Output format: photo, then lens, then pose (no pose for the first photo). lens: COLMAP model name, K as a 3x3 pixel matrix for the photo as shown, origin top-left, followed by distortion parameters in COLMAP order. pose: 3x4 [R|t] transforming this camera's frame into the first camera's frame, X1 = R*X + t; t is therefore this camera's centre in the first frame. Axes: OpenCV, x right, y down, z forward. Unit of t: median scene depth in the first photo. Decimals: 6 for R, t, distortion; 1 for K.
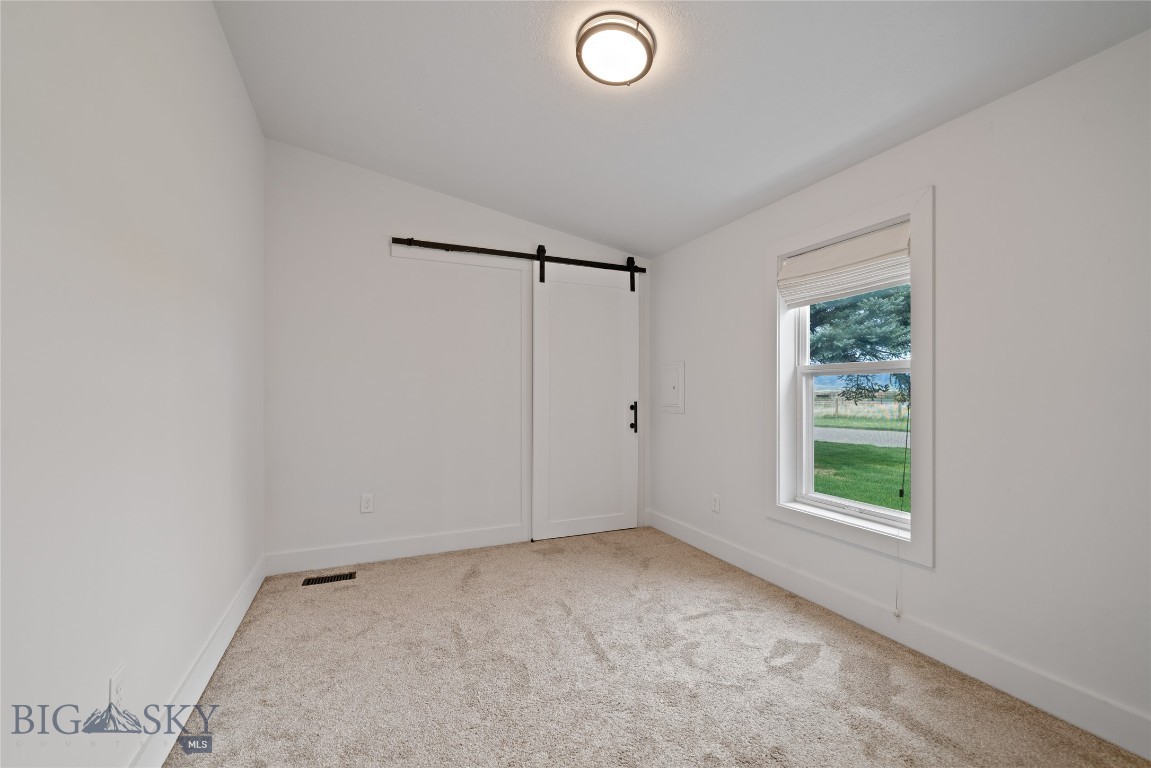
lens RADIAL K [[481.6, 0, 571.4], [0, 481.6, 377.7], [0, 0, 1]] dist [0.000028, 0.000151]
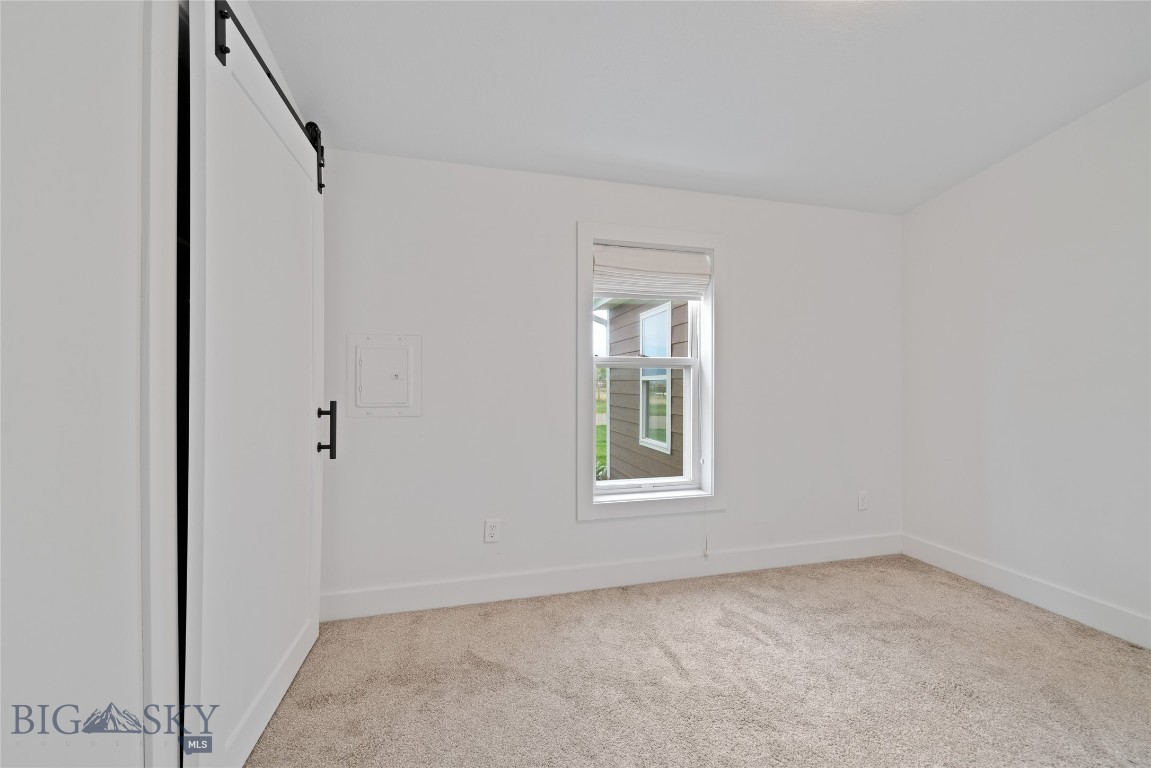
lens RADIAL K [[435.6, 0, 575.5], [0, 435.6, 384.0], [0, 0, 1]] dist [0.006971, -0.000057]
pose [[0.158102, 0.002111, 0.987420, -0.462926], [-0.029140, 0.999572, 0.002529, 0.033050], [-0.986993, -0.029173, 0.158096, 1.008577]]
